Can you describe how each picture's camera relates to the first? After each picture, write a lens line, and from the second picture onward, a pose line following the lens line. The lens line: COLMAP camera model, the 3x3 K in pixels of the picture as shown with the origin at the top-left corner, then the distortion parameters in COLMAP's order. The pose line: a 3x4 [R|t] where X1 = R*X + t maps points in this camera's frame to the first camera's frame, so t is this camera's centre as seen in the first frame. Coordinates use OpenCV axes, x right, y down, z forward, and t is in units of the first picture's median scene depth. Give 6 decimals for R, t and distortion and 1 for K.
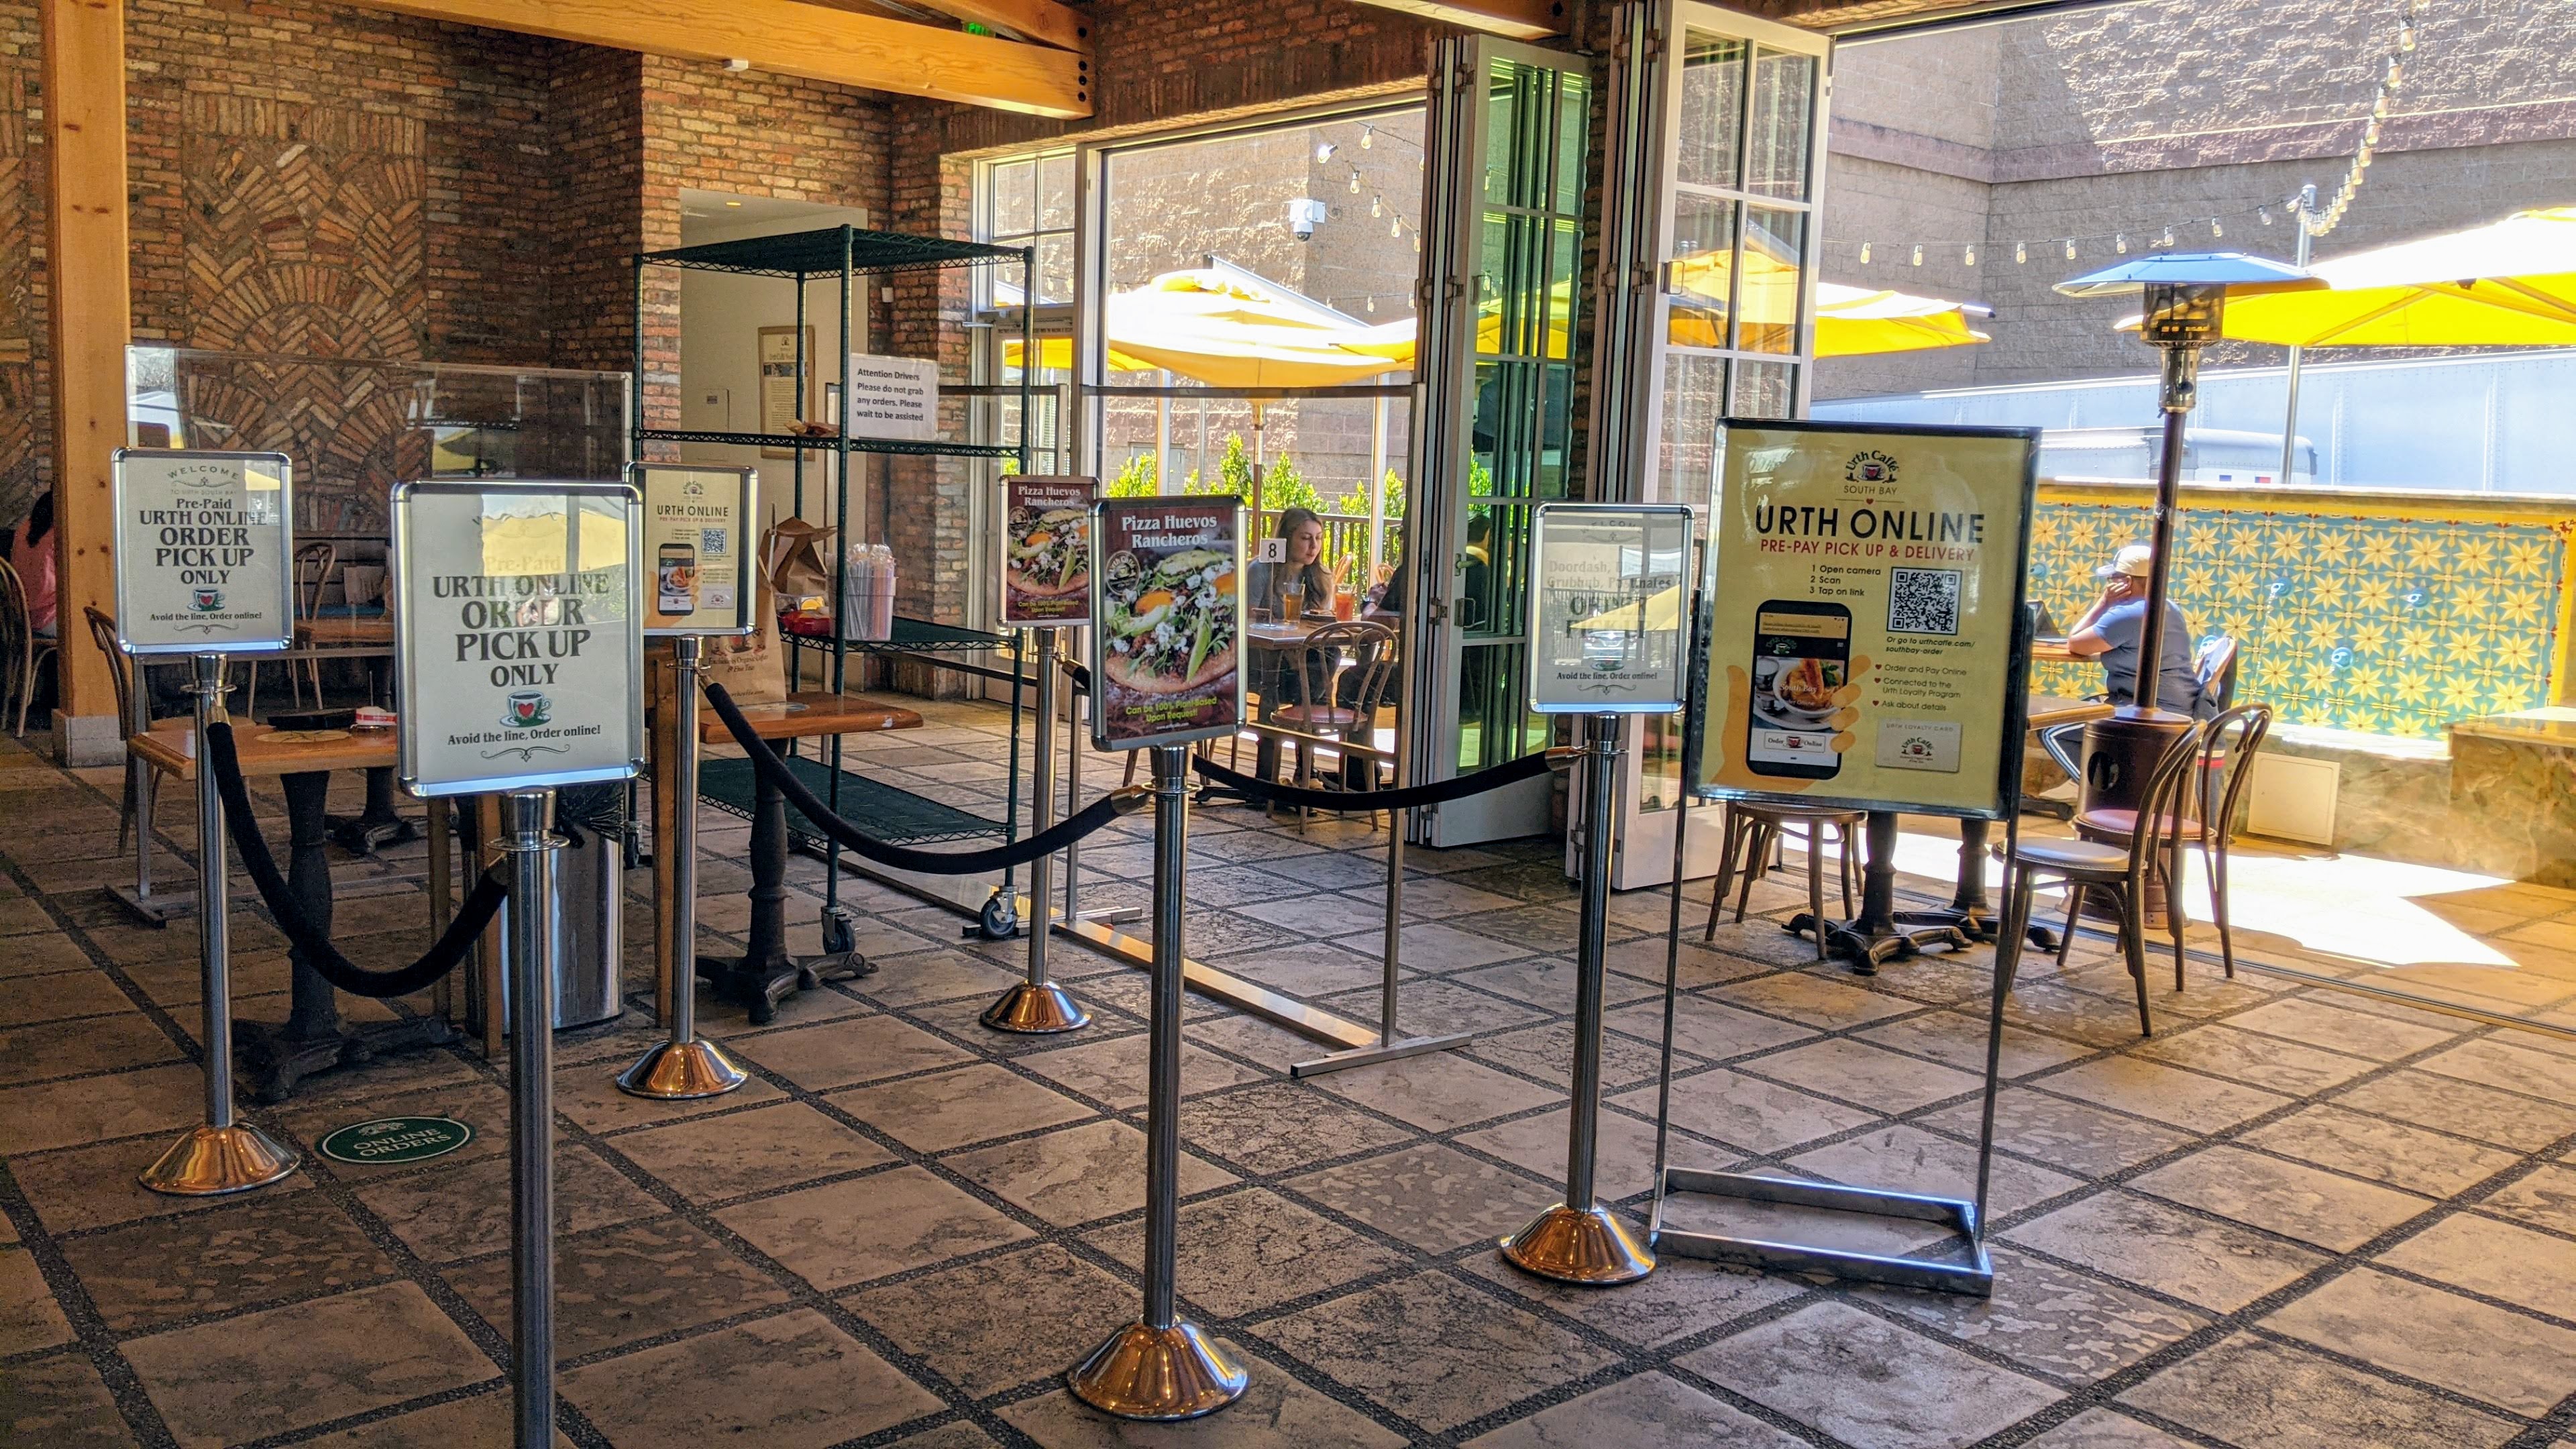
lens RADIAL K [[2043.5, 0, 1286.6], [0, 2043.5, 735.6], [0, 0, 1]] dist [0.002264, -0.004443]
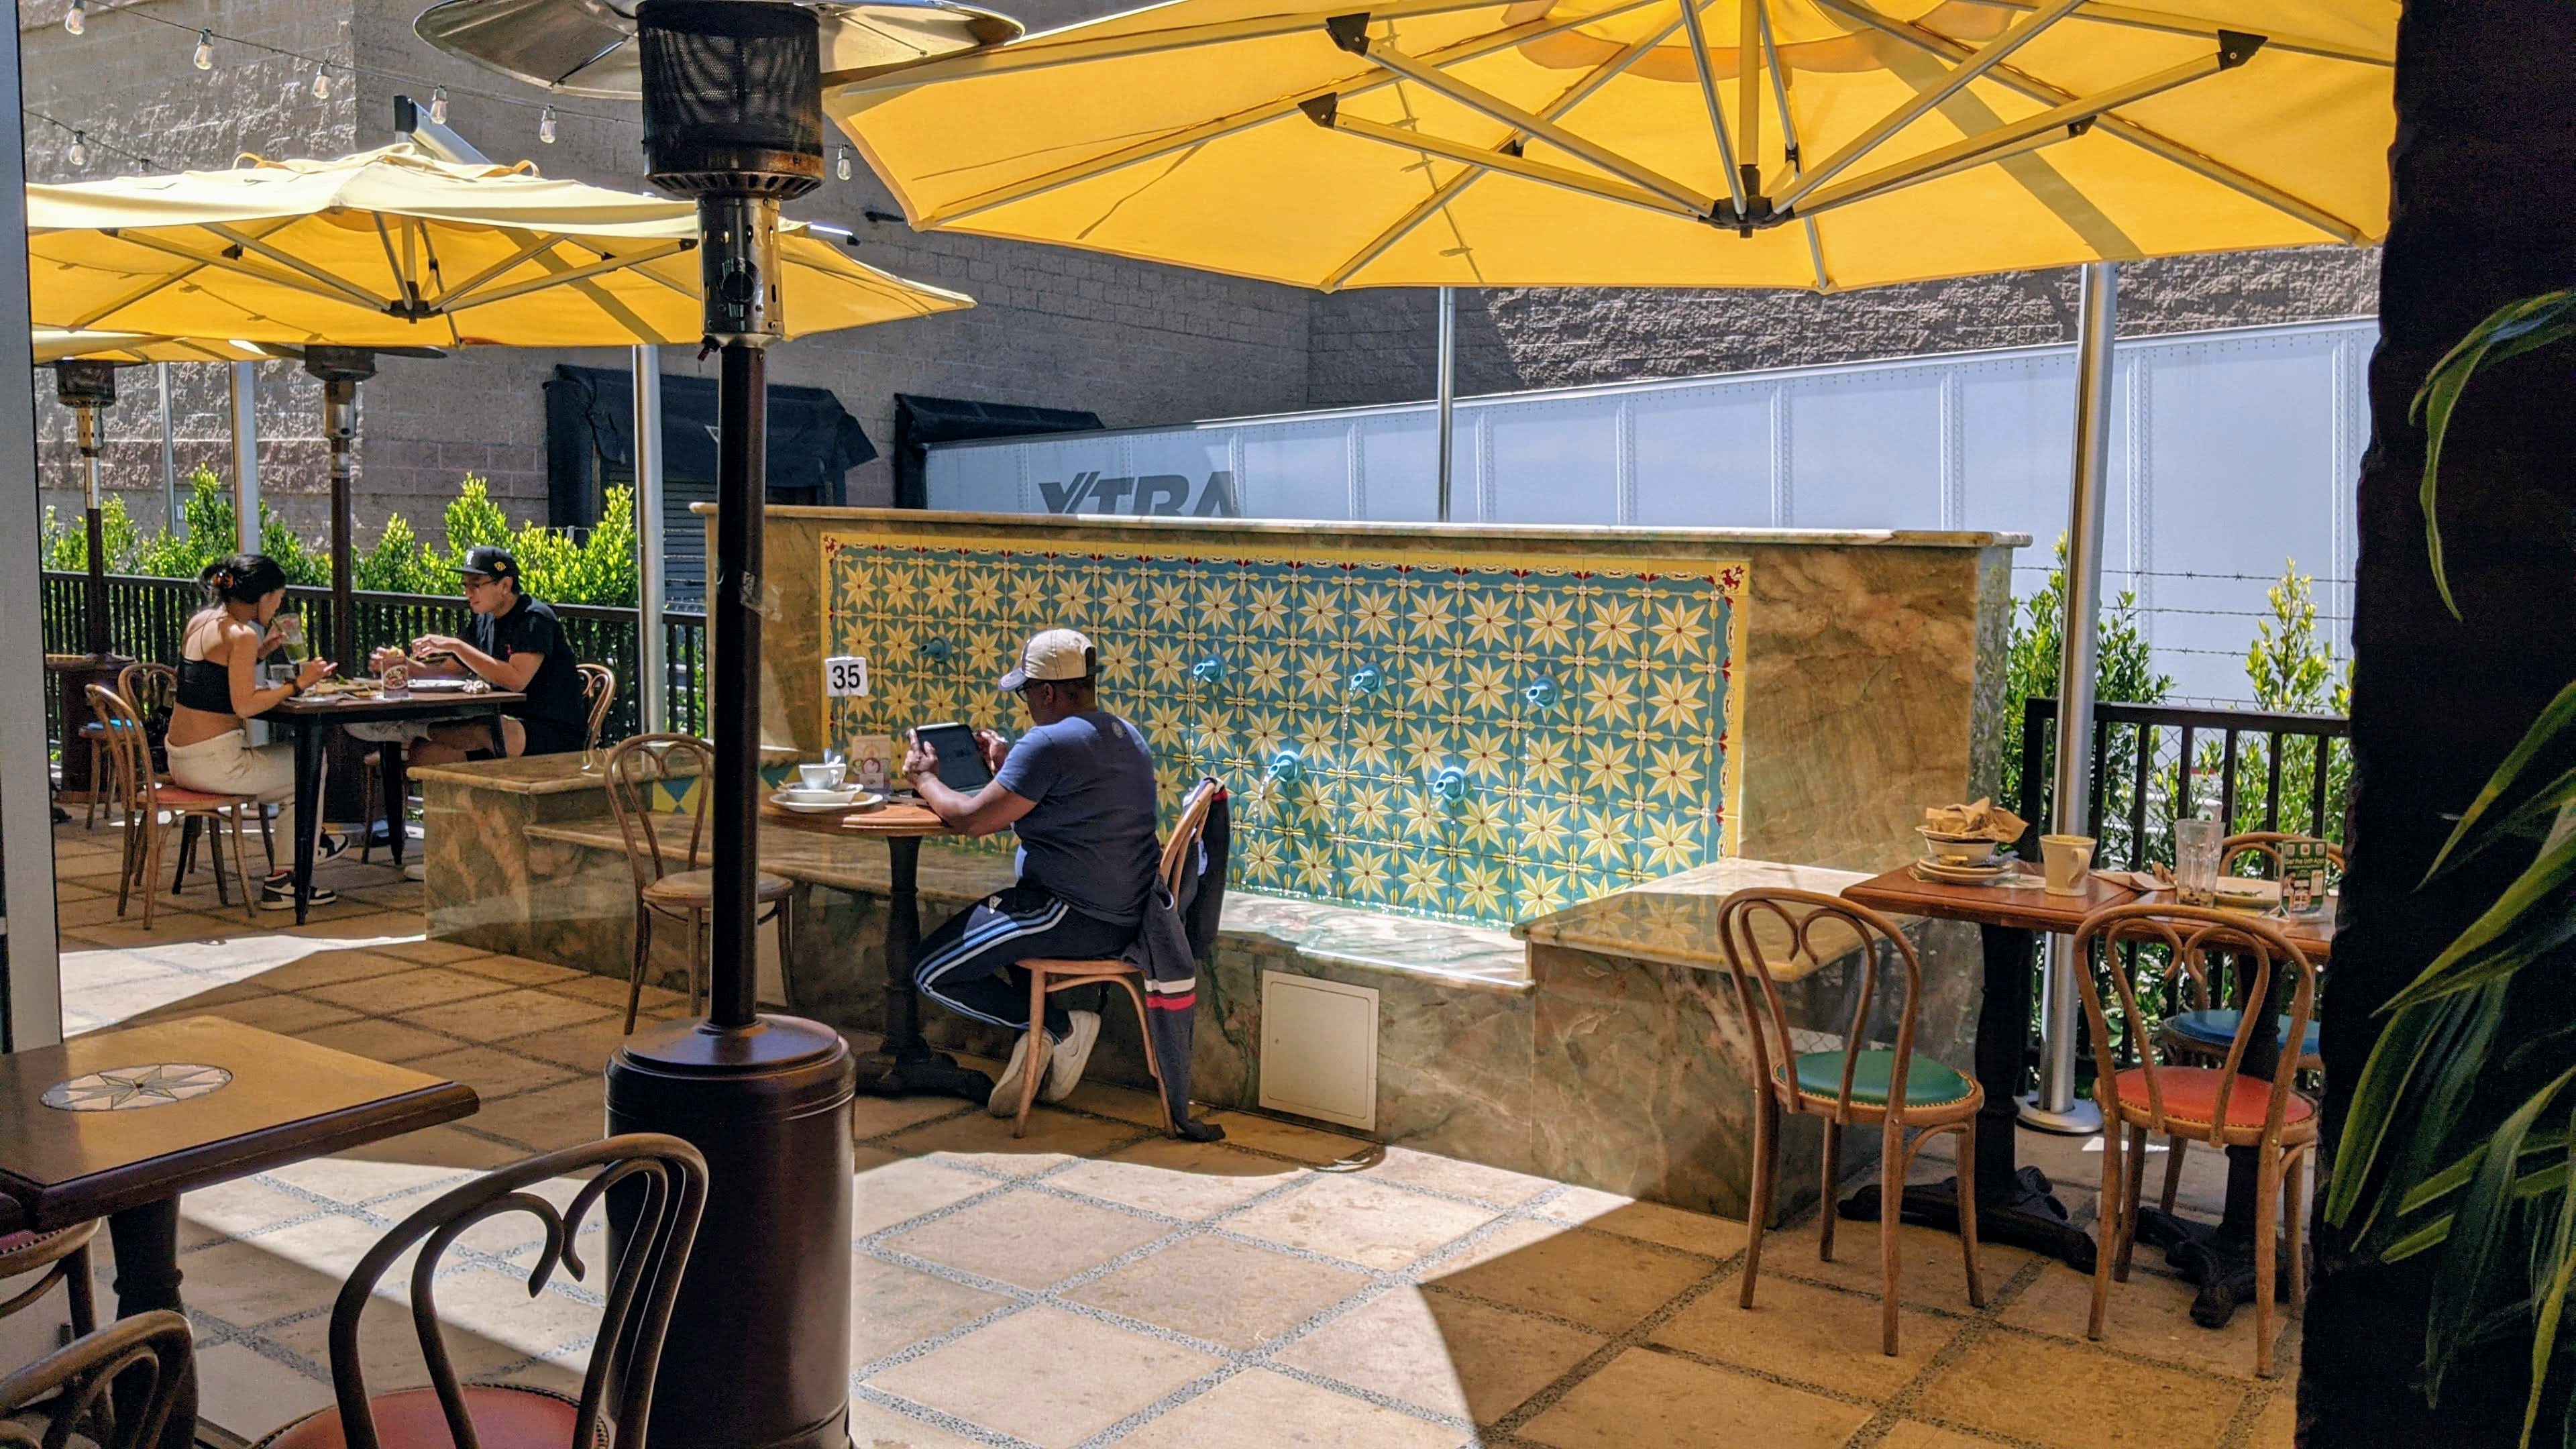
lens RADIAL K [[2043.5, 0, 1289.9], [0, 2043.5, 714.3], [0, 0, 1]] dist [0.002264, -0.004443]
pose [[0.967483, -0.038833, 0.249937, 0.327524], [0.048851, 0.998227, -0.034005, -0.043983], [-0.248173, 0.045109, 0.967665, 0.411443]]
